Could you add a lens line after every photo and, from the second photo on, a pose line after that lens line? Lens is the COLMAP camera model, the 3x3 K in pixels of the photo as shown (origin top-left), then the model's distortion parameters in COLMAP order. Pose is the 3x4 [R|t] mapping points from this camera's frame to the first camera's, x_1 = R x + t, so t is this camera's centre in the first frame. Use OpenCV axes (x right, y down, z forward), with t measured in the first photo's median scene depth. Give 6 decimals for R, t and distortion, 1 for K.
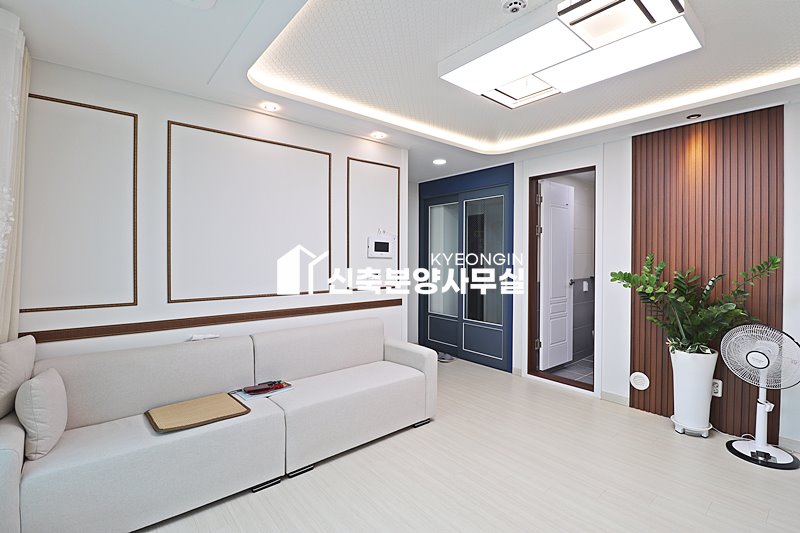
lens RADIAL K [[375.1, 0, 405.7], [0, 375.1, 259.8], [0, 0, 1]] dist [0.002512, -0.013961]
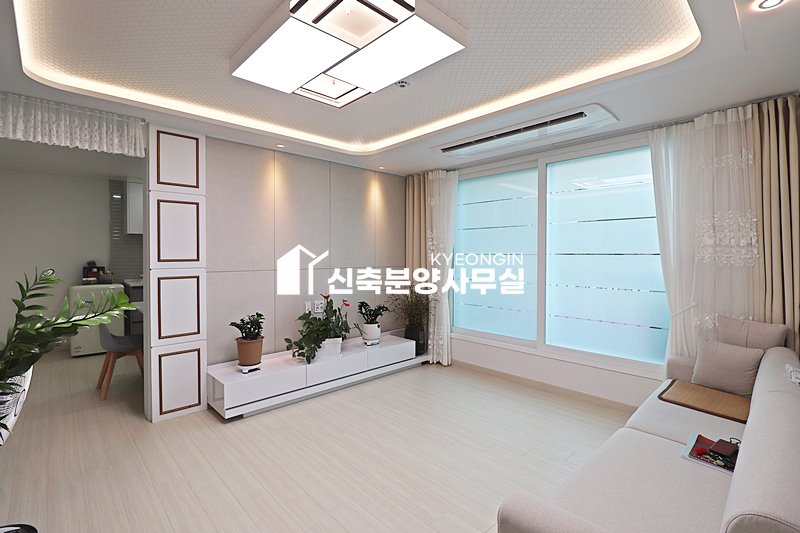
lens RADIAL K [[375.1, 0, 405.7], [0, 375.1, 259.8], [0, 0, 1]] dist [0.002512, -0.013961]
pose [[-0.997338, -0.005849, -0.072683, 0.196839], [-0.007318, 0.999774, 0.019957, -0.015431], [0.072550, 0.020436, -0.997155, 1.281572]]
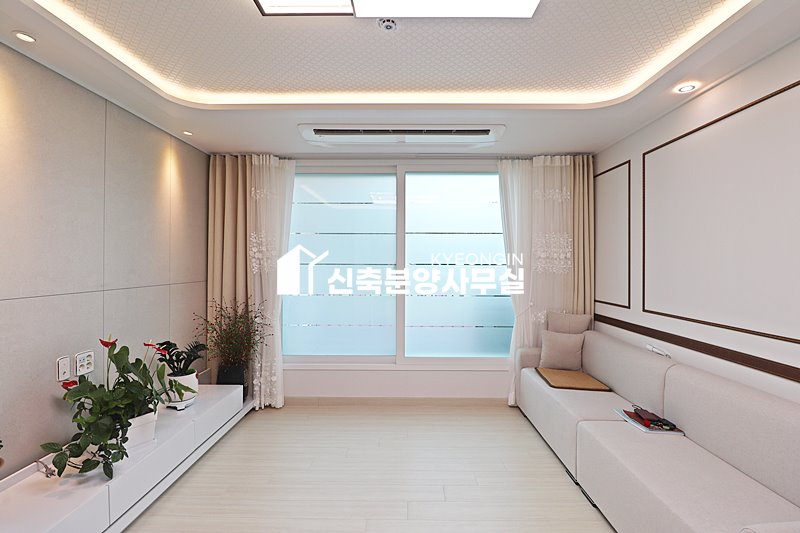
lens RADIAL K [[368.6, 0, 401.8], [0, 368.6, 260.5], [0, 0, 1]] dist [-0.001533, -0.015199]
pose [[-0.641394, -0.009771, -0.767149, 0.534596], [-0.011854, 0.999926, -0.002825, -0.021190], [0.767120, 0.007282, -0.641462, 0.865297]]
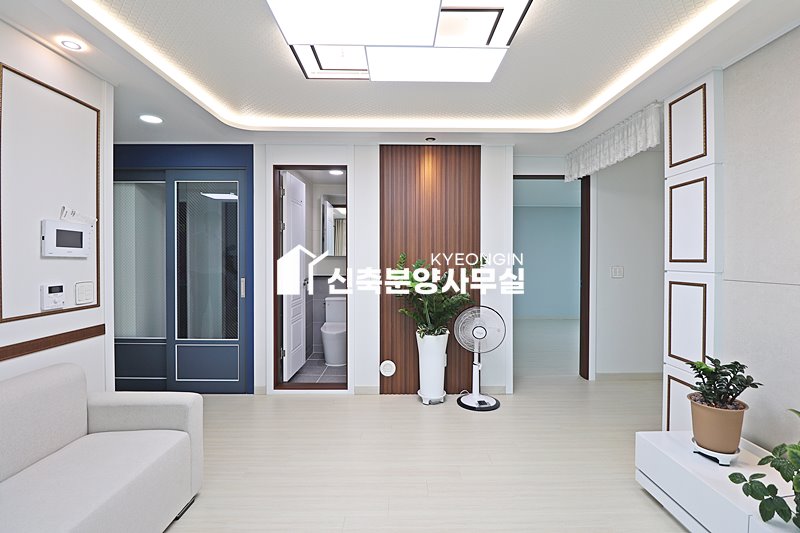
lens RADIAL K [[375.1, 0, 405.7], [0, 375.1, 259.8], [0, 0, 1]] dist [0.002512, -0.013961]
pose [[0.634226, -0.009671, 0.773087, -0.190611], [0.008539, 0.999948, 0.005505, -0.001310], [-0.773100, 0.003110, 0.634276, 0.254748]]
